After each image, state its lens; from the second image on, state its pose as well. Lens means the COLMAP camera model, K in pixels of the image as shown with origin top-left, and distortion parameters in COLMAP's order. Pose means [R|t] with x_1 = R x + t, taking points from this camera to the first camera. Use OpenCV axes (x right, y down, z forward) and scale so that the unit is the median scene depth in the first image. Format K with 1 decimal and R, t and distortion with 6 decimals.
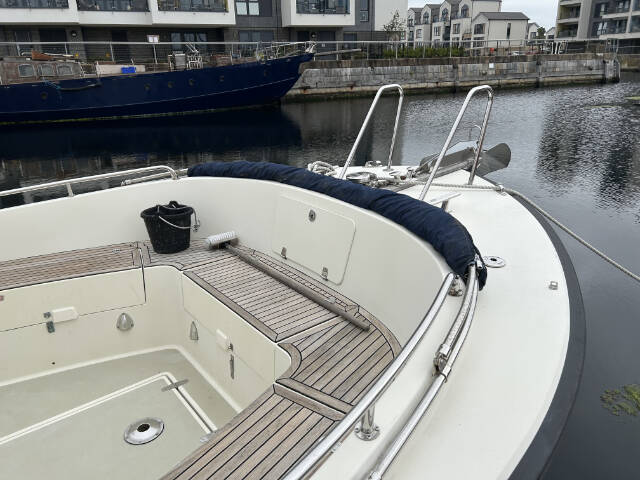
lens RADIAL K [[480.7, 0, 316.9], [0, 480.7, 237.7], [0, 0, 1]] dist [0.061180, -0.061902]
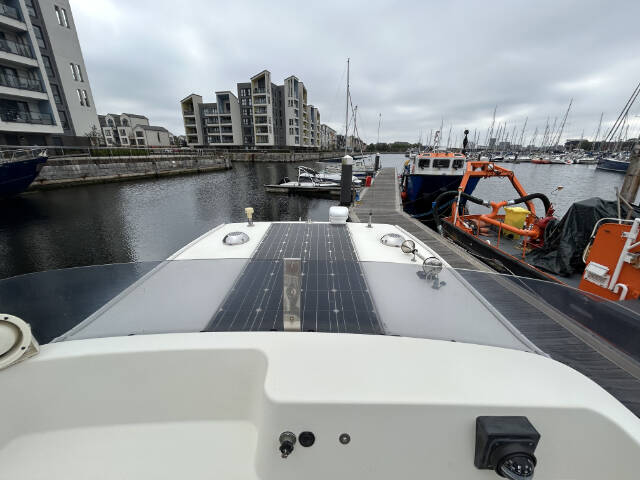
lens RADIAL K [[257.0, 0, 318.4], [0, 257.0, 240.3], [0, 0, 1]] dist [-0.000619, 0.000262]
pose [[0.622908, -0.230672, 0.747513, -0.101861], [0.241088, 0.965636, 0.097081, -0.026305], [-0.744219, 0.119744, 0.657114, -0.025538]]
